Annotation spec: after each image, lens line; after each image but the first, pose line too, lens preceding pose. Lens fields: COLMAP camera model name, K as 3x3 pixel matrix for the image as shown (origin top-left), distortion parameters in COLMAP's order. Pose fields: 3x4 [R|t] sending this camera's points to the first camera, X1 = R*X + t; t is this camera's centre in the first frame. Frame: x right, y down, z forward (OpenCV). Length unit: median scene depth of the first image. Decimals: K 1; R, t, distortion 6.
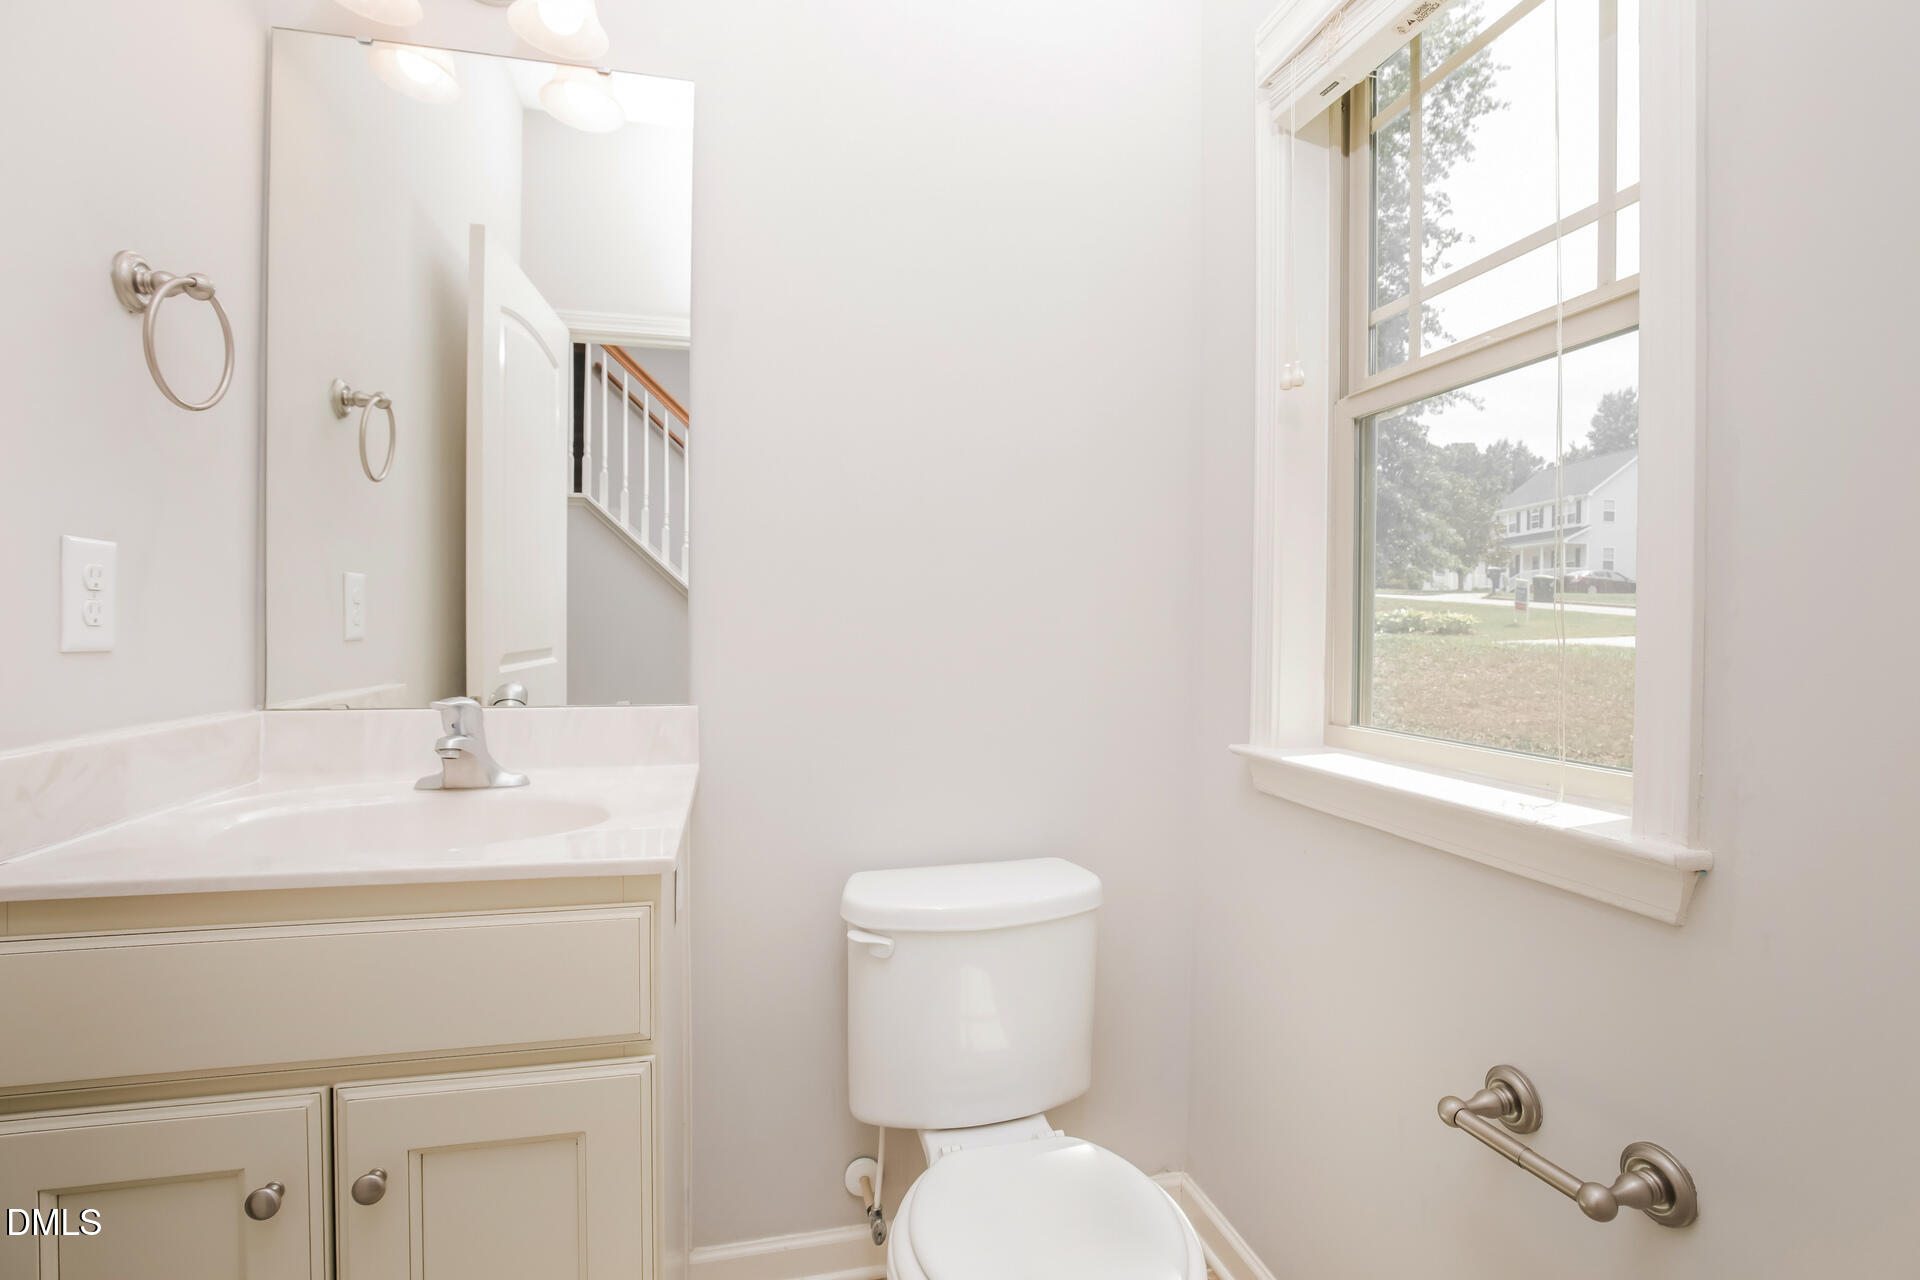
lens RADIAL K [[870.5, 0, 952.6], [0, 870.5, 644.3], [0, 0, 1]] dist [-0.024355, 0.004435]
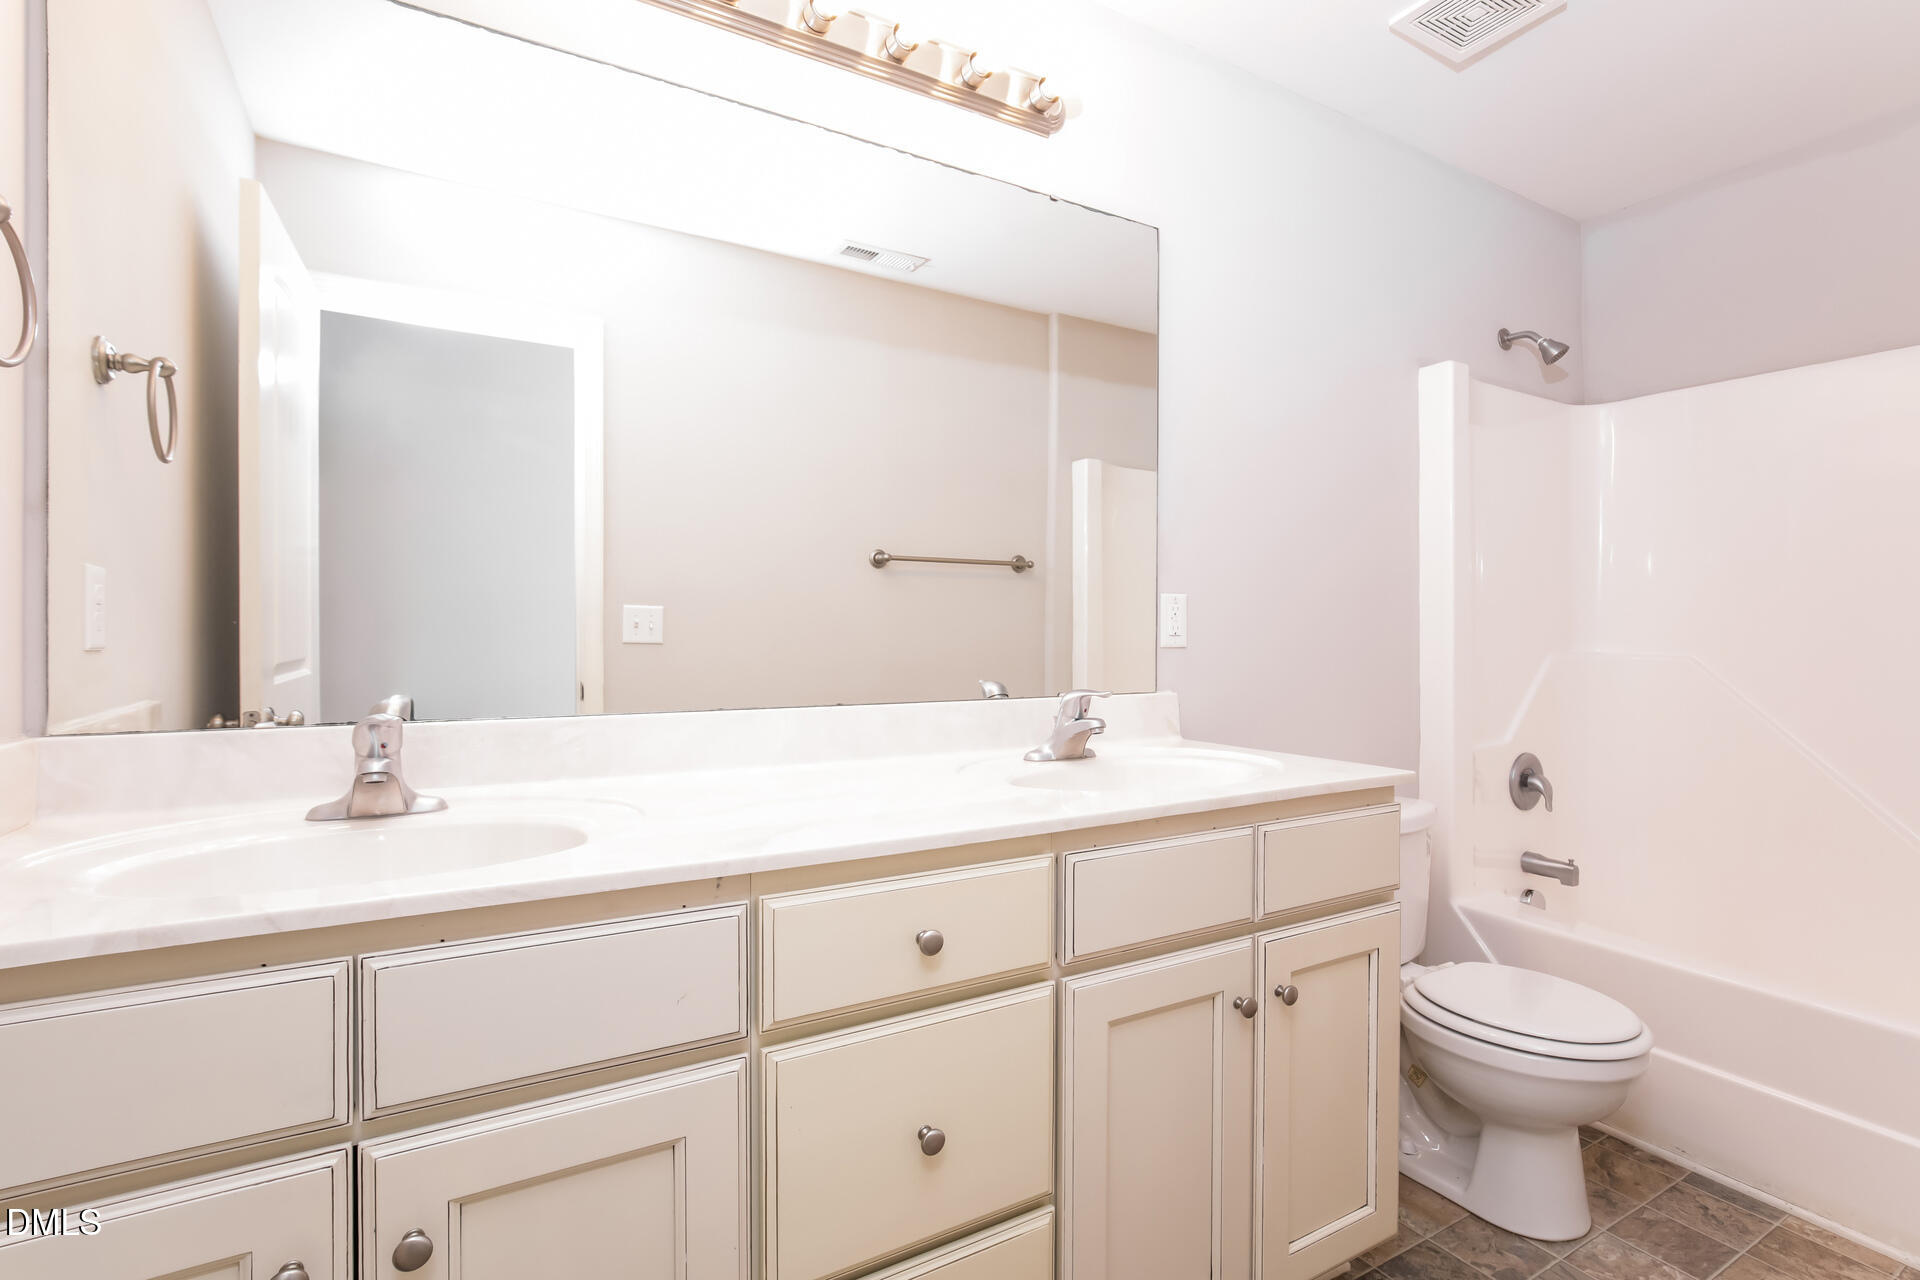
lens RADIAL K [[870.5, 0, 967.1], [0, 870.5, 623.3], [0, 0, 1]] dist [-0.024355, 0.004435]
pose [[0.947755, 0.014909, 0.318652, -0.268432], [-0.001606, 0.999118, -0.041969, 0.002976], [-0.318996, 0.039265, 0.946942, -0.053331]]
